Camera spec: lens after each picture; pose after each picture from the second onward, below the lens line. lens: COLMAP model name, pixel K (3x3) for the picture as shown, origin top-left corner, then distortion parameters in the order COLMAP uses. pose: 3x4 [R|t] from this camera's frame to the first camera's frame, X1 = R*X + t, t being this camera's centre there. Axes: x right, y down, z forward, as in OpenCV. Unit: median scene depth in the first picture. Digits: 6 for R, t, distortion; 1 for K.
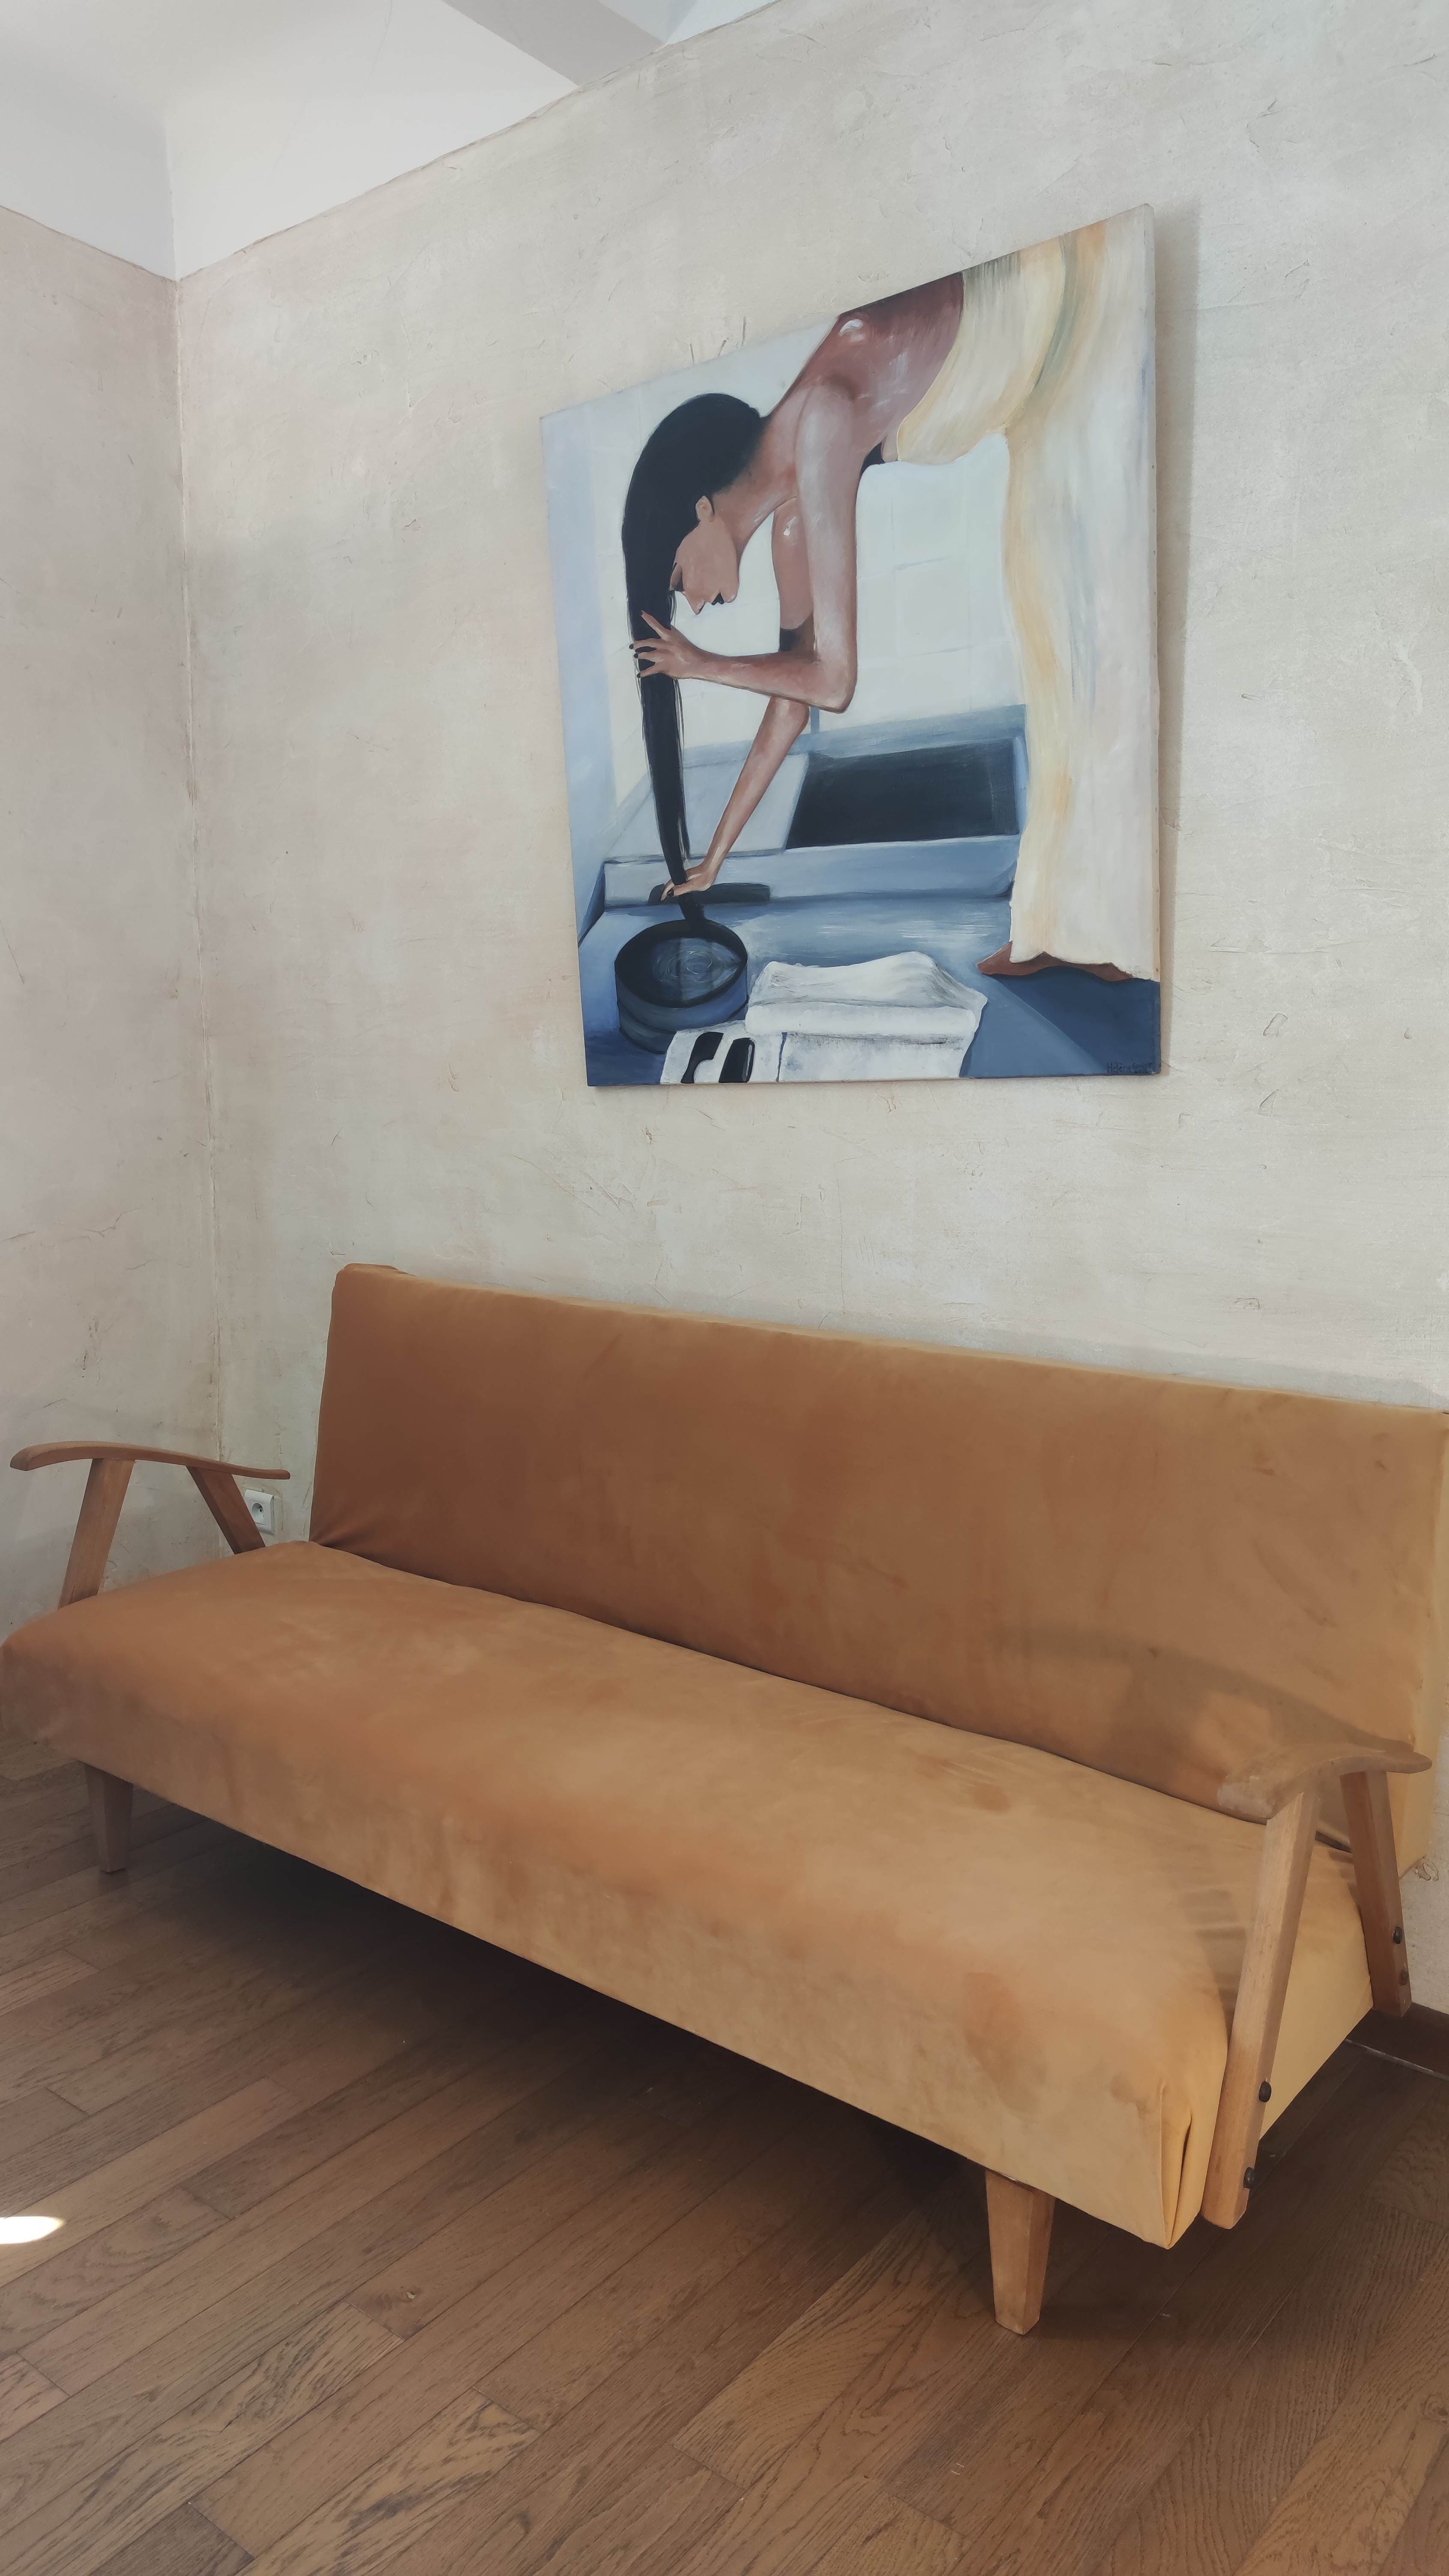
lens RADIAL K [[1761.2, 0, 715.5], [0, 1761.2, 1301.8], [0, 0, 1]] dist [-0.002034, 0.002246]
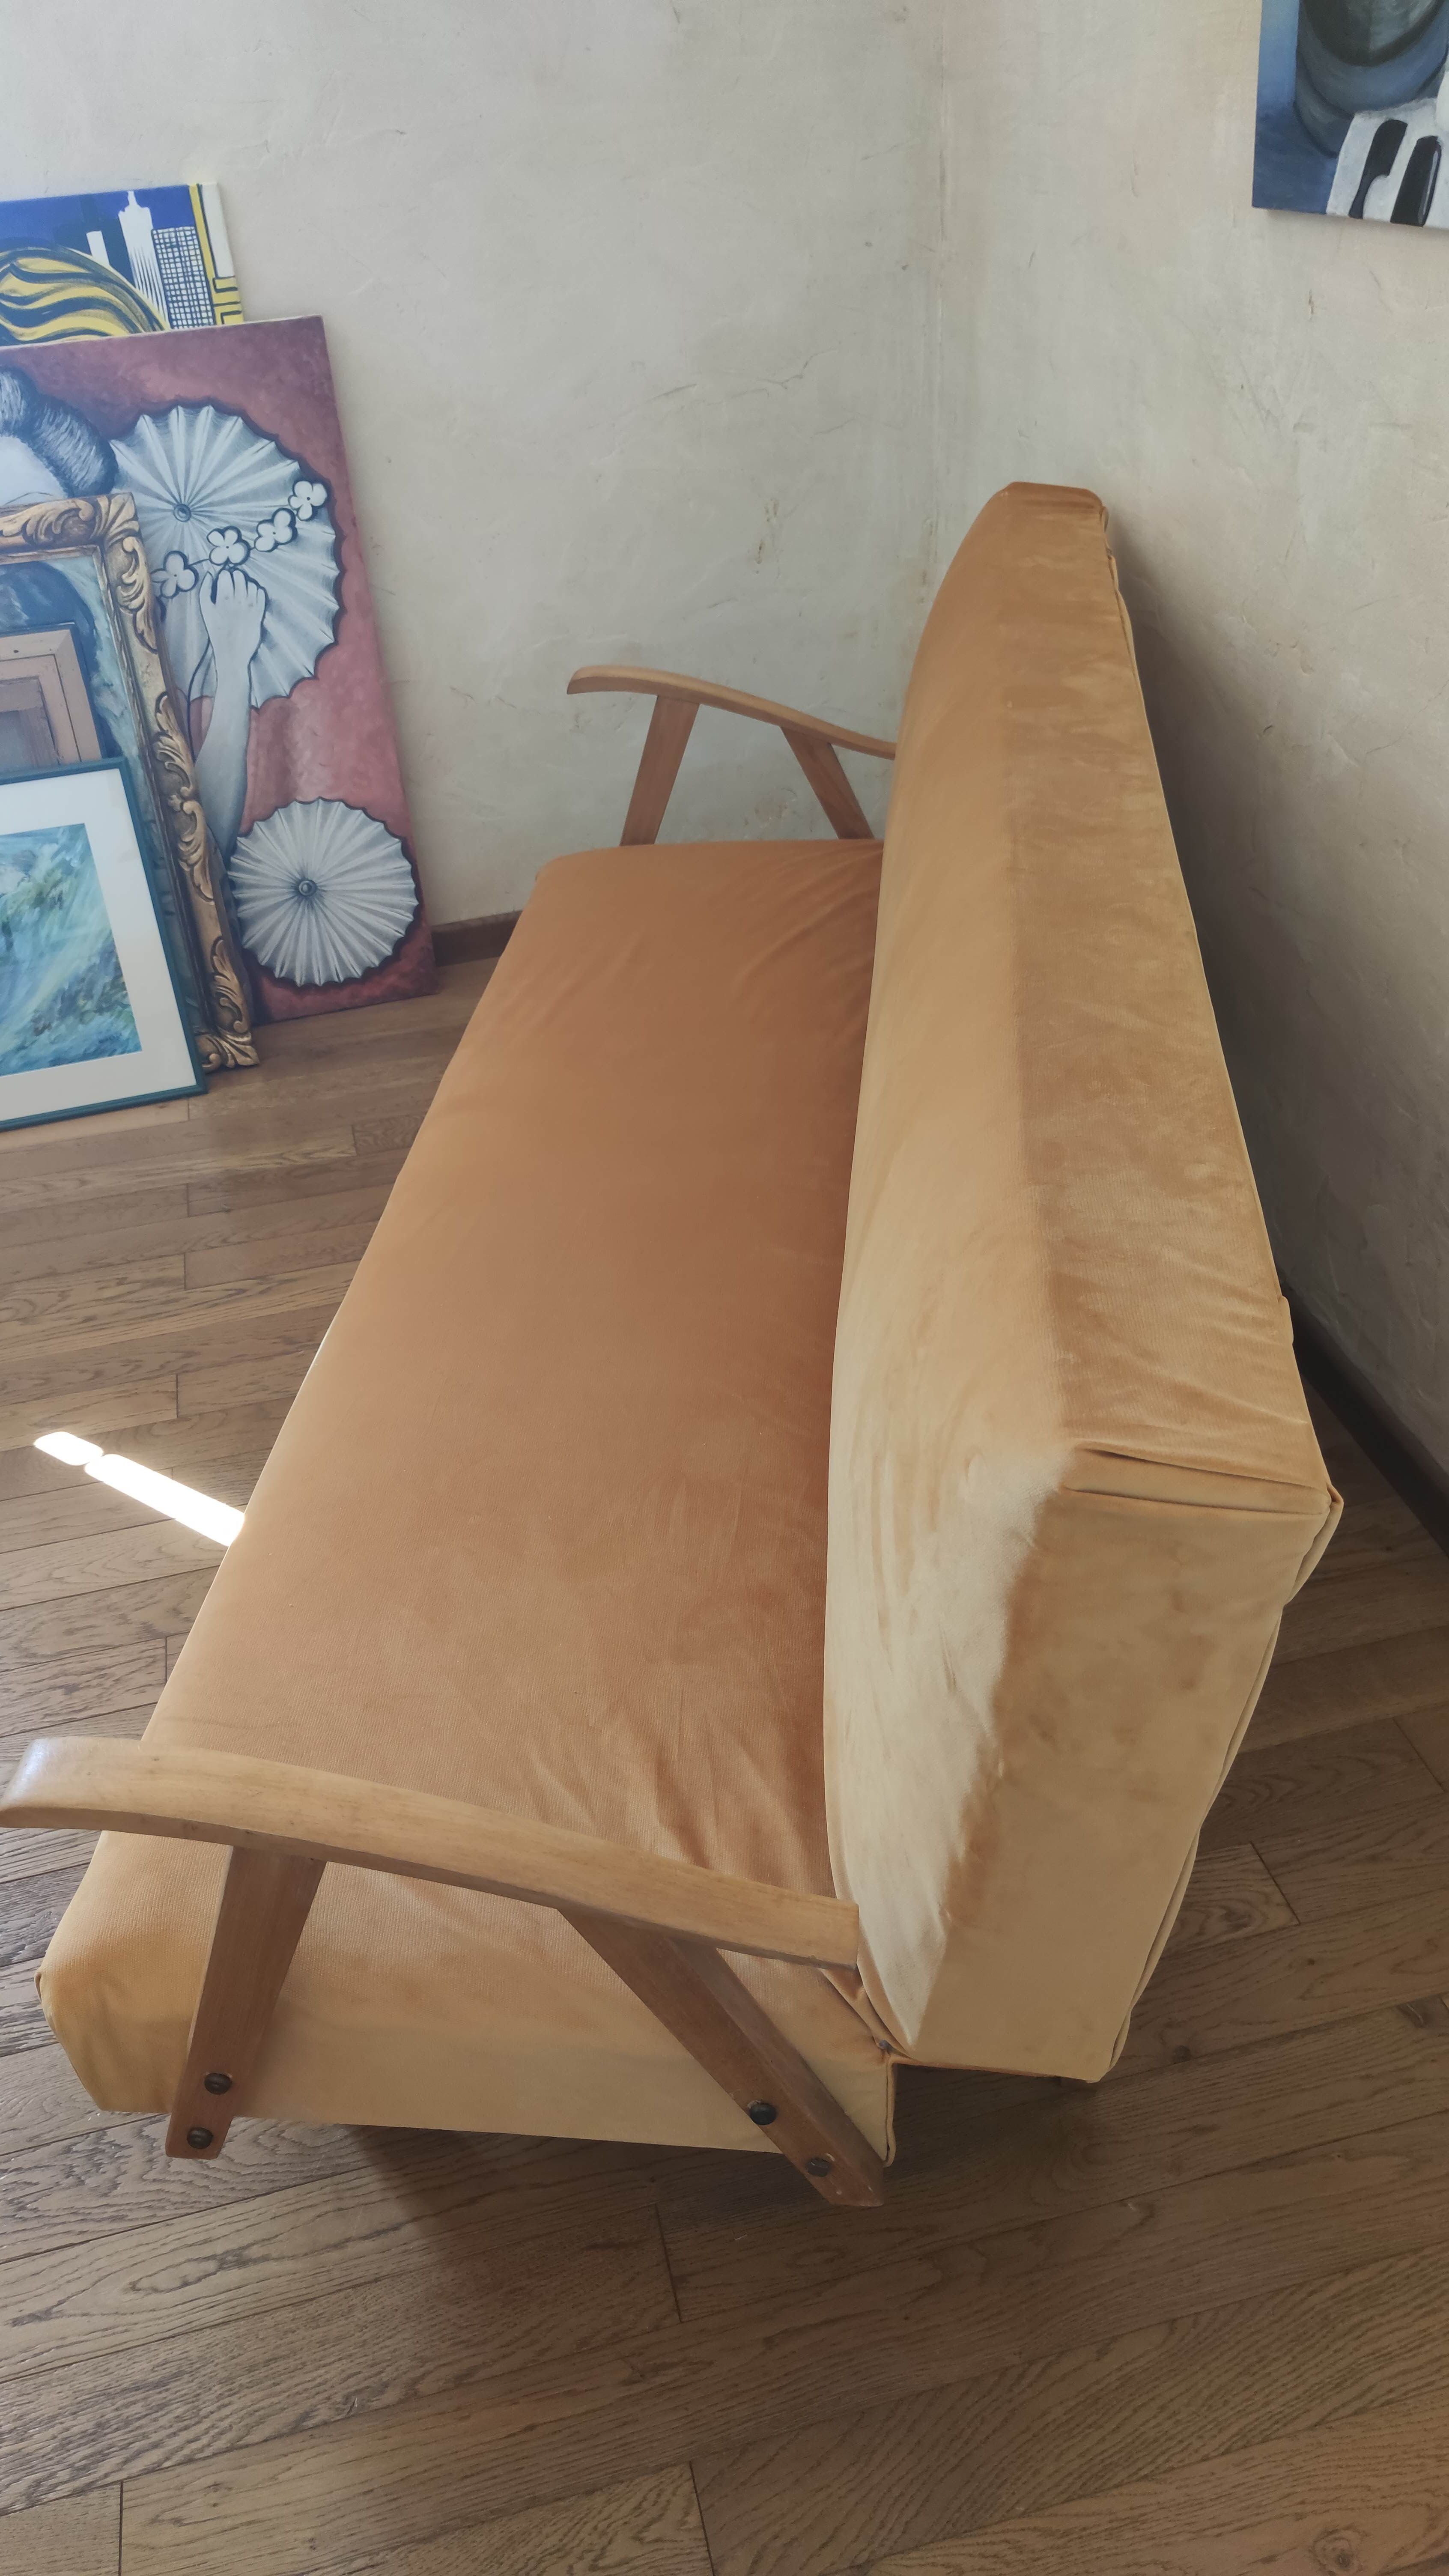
lens RADIAL K [[1761.2, 0, 715.5], [0, 1761.2, 1301.8], [0, 0, 1]] dist [-0.002034, 0.002246]
pose [[0.793435, 0.322725, -0.516052, 0.239496], [-0.025718, 0.864875, 0.501328, -0.099959], [0.608112, -0.384500, 0.694521, 0.311046]]
